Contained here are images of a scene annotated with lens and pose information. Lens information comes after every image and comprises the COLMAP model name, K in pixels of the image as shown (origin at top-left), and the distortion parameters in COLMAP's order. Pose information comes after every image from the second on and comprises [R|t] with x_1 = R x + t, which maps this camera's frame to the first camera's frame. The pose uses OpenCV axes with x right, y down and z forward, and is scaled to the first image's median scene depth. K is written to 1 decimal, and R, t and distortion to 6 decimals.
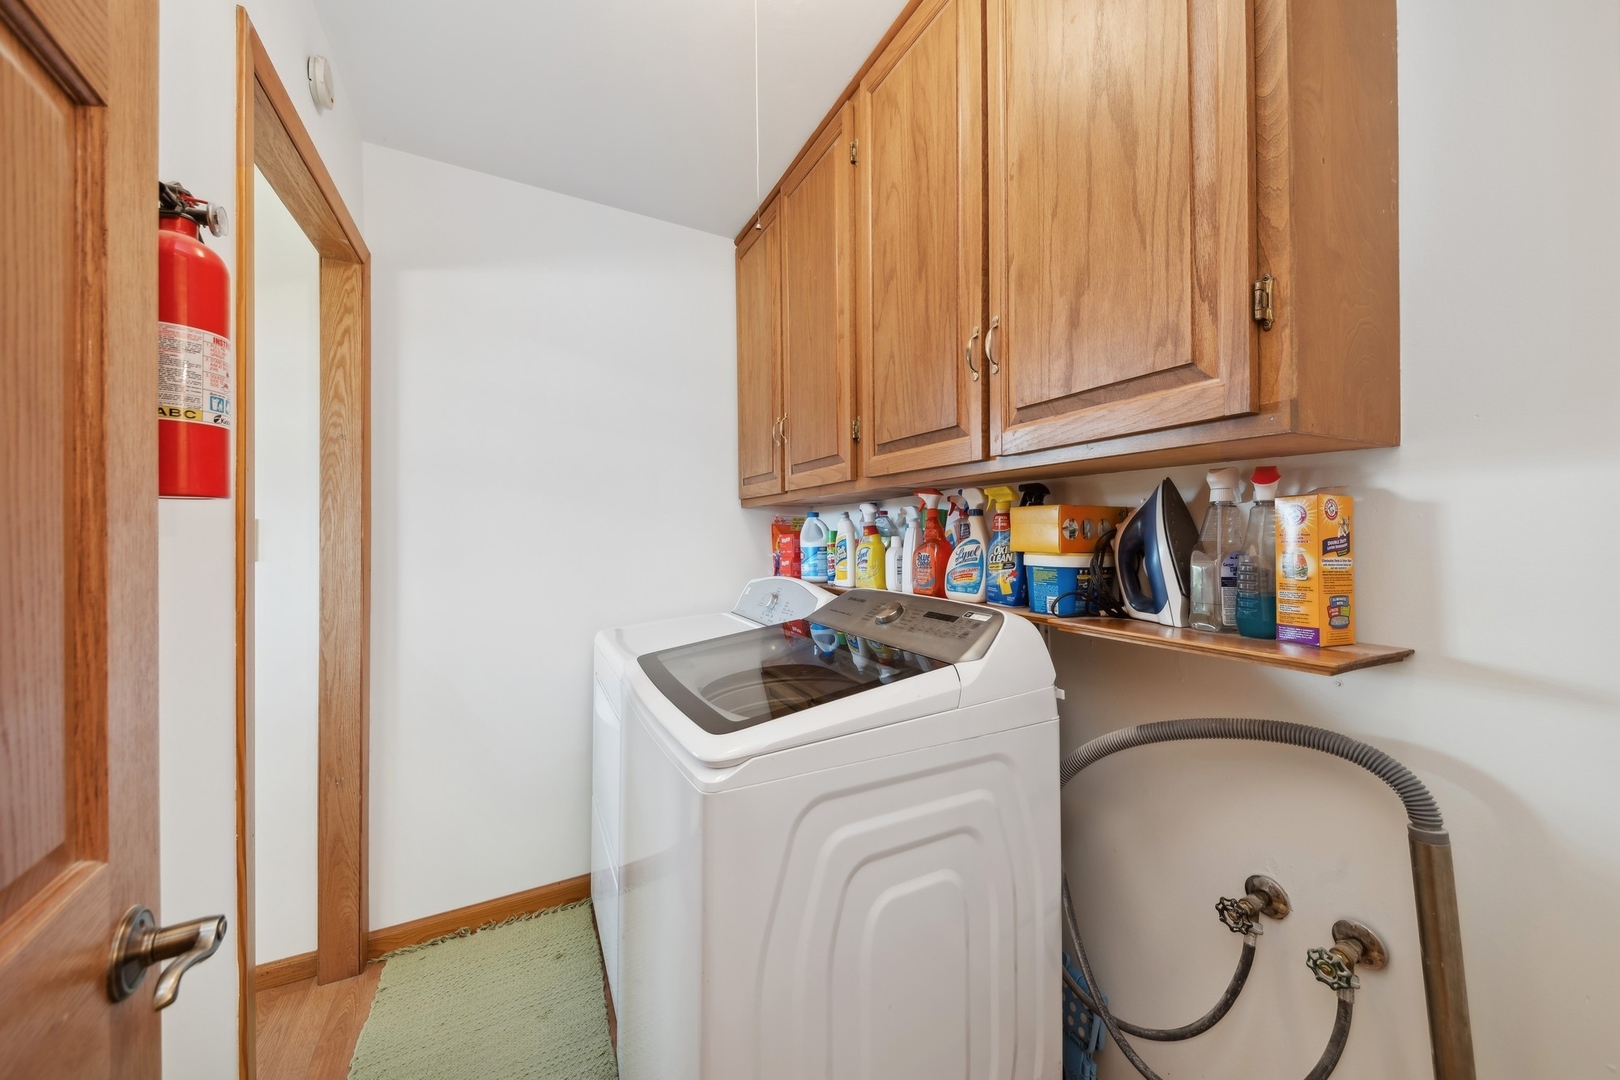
lens RADIAL K [[578.7, 0, 818.1], [0, 578.7, 533.2], [0, 0, 1]] dist [0.021547, -0.000717]
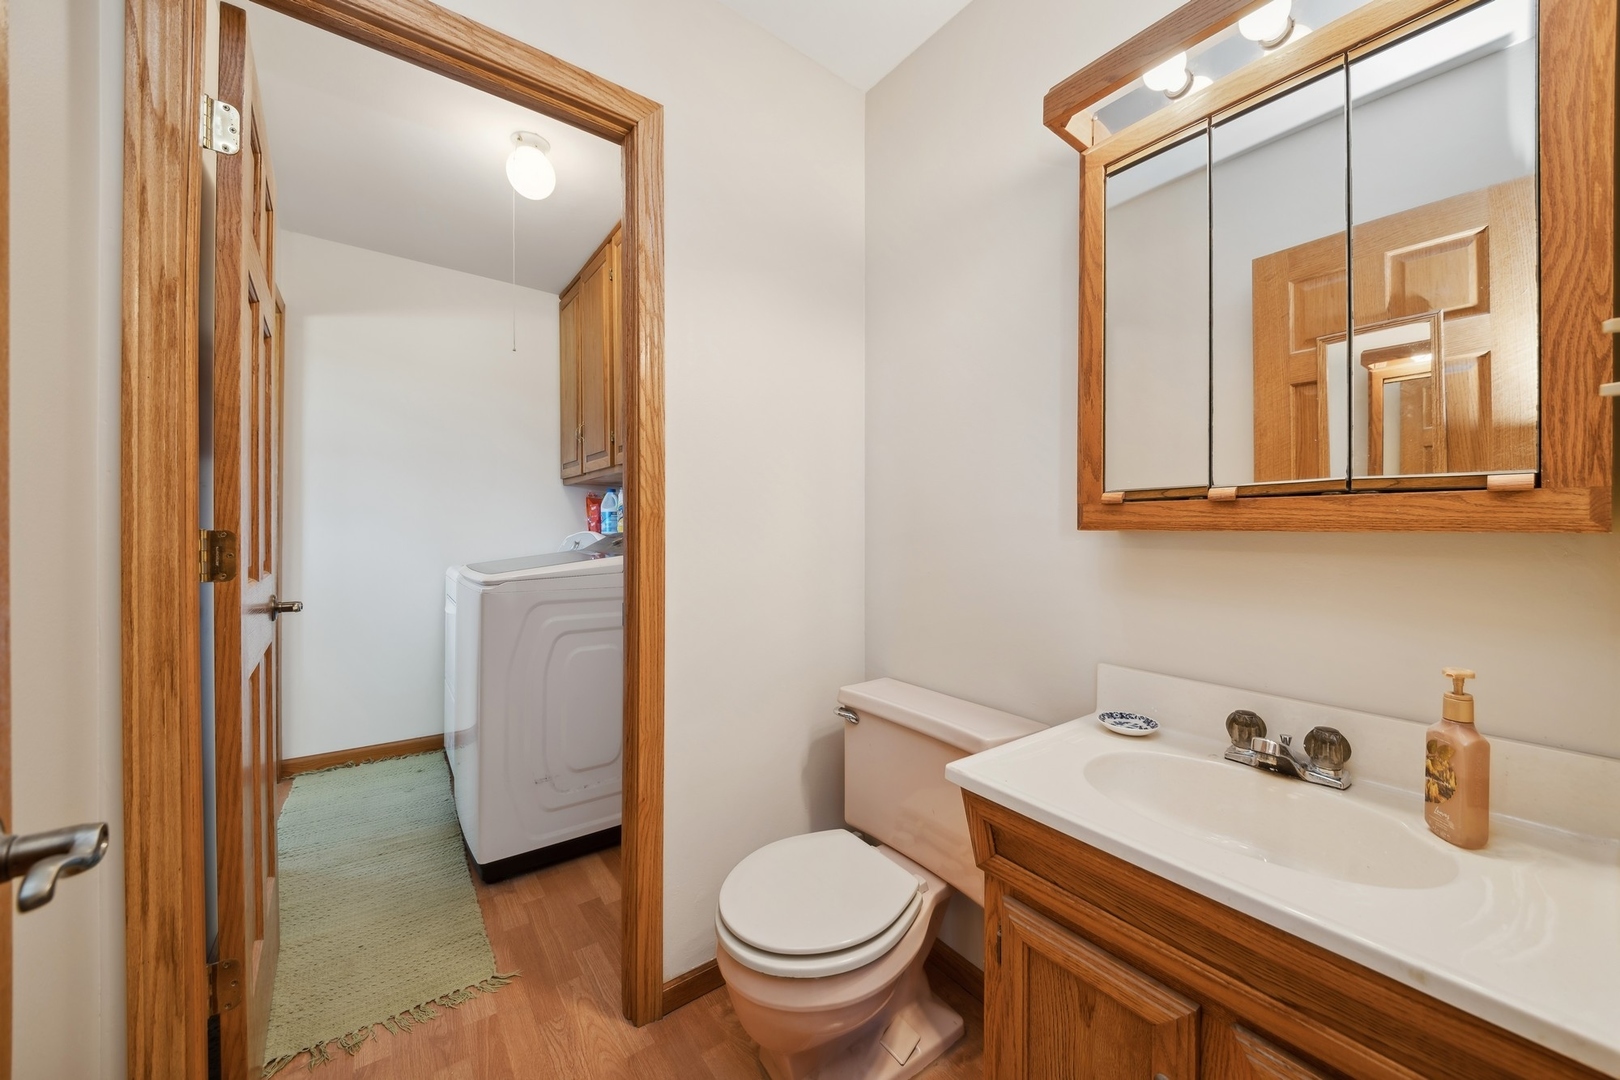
lens RADIAL K [[578.7, 0, 795.9], [0, 578.7, 532.9], [0, 0, 1]] dist [0.021547, -0.000717]
pose [[0.988198, 0.010962, 0.152789, 0.245980], [-0.013052, 0.999834, 0.012681, 0.053783], [-0.152624, -0.014526, 0.988178, -0.559897]]
